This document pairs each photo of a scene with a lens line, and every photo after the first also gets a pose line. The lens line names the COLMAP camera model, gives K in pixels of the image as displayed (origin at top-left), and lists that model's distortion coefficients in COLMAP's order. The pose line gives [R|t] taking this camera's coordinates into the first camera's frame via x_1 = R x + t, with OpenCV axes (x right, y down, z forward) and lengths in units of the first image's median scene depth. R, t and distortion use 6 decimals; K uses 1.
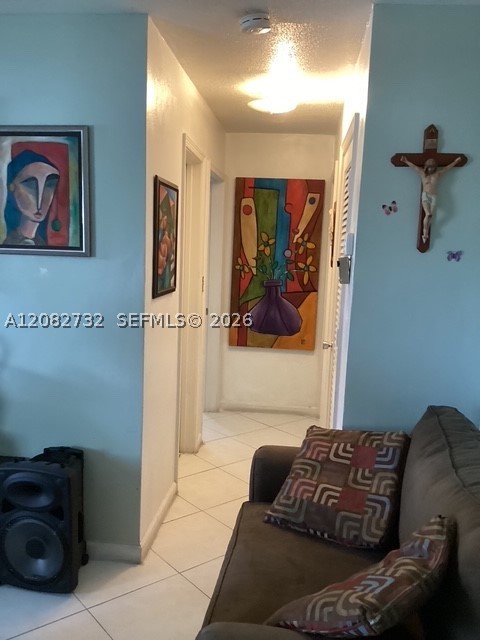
lens RADIAL K [[577.6, 0, 235.2], [0, 577.6, 322.2], [0, 0, 1]] dist [0.082042, -0.155347]
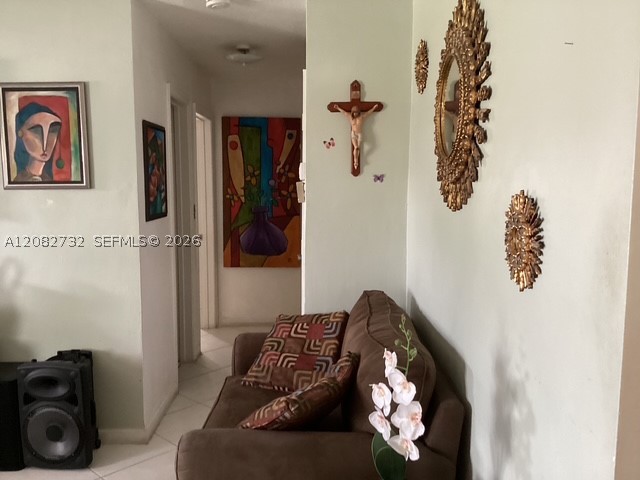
lens RADIAL K [[577.6, 0, 322.0], [0, 577.6, 240.9], [0, 0, 1]] dist [0.082042, -0.155347]
pose [[0.989509, -0.049181, 0.135846, 0.057349], [0.052307, 0.998440, -0.019540, 0.045147], [-0.134673, 0.026441, 0.990537, -0.266651]]
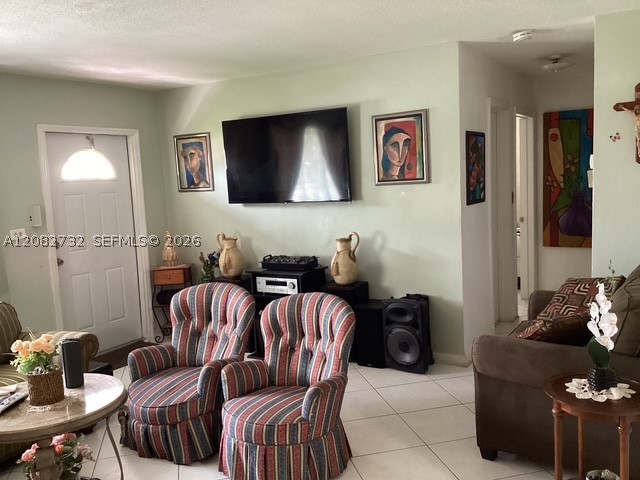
lens RADIAL K [[577.6, 0, 315.7], [0, 577.6, 239.2], [0, 0, 1]] dist [0.082042, -0.155347]
pose [[0.899099, -0.033735, -0.436443, 0.202086], [0.024899, 0.999353, -0.025953, 0.093875], [0.437036, 0.012467, 0.899357, -0.722184]]
